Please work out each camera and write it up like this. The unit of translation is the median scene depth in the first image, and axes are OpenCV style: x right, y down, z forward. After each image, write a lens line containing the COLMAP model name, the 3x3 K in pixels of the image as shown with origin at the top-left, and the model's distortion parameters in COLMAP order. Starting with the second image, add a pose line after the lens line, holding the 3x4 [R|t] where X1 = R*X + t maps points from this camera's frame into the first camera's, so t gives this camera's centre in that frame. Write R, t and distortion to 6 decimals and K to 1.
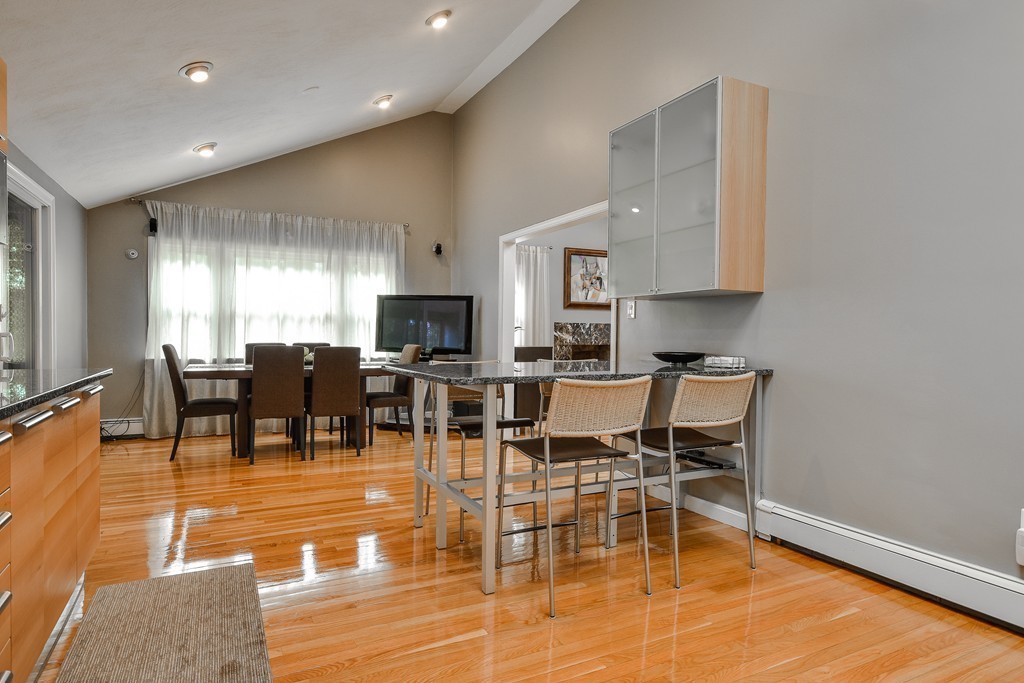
lens RADIAL K [[588.8, 0, 532.9], [0, 588.8, 345.2], [0, 0, 1]] dist [0.020763, 0.000377]
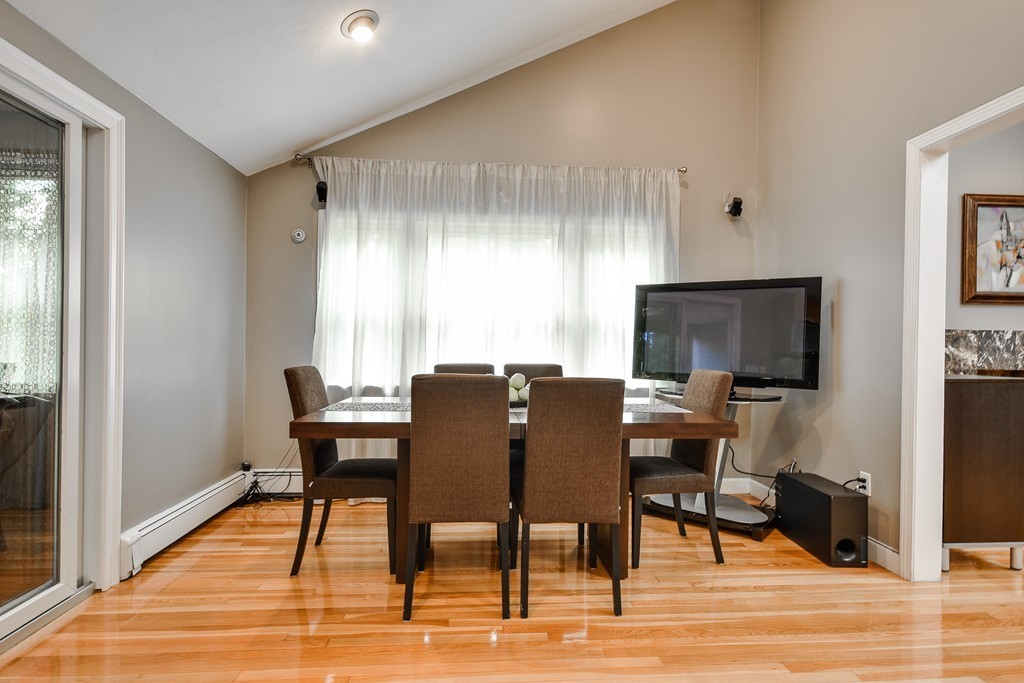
lens RADIAL K [[547.3, 0, 512.7], [0, 547.3, 348.1], [0, 0, 1]] dist [0.004533, 0.000744]
pose [[0.912058, 0.000419, -0.410061, -0.155282], [-0.009238, 0.999767, -0.019525, -0.008685], [0.409957, 0.021596, 0.911849, 0.455420]]
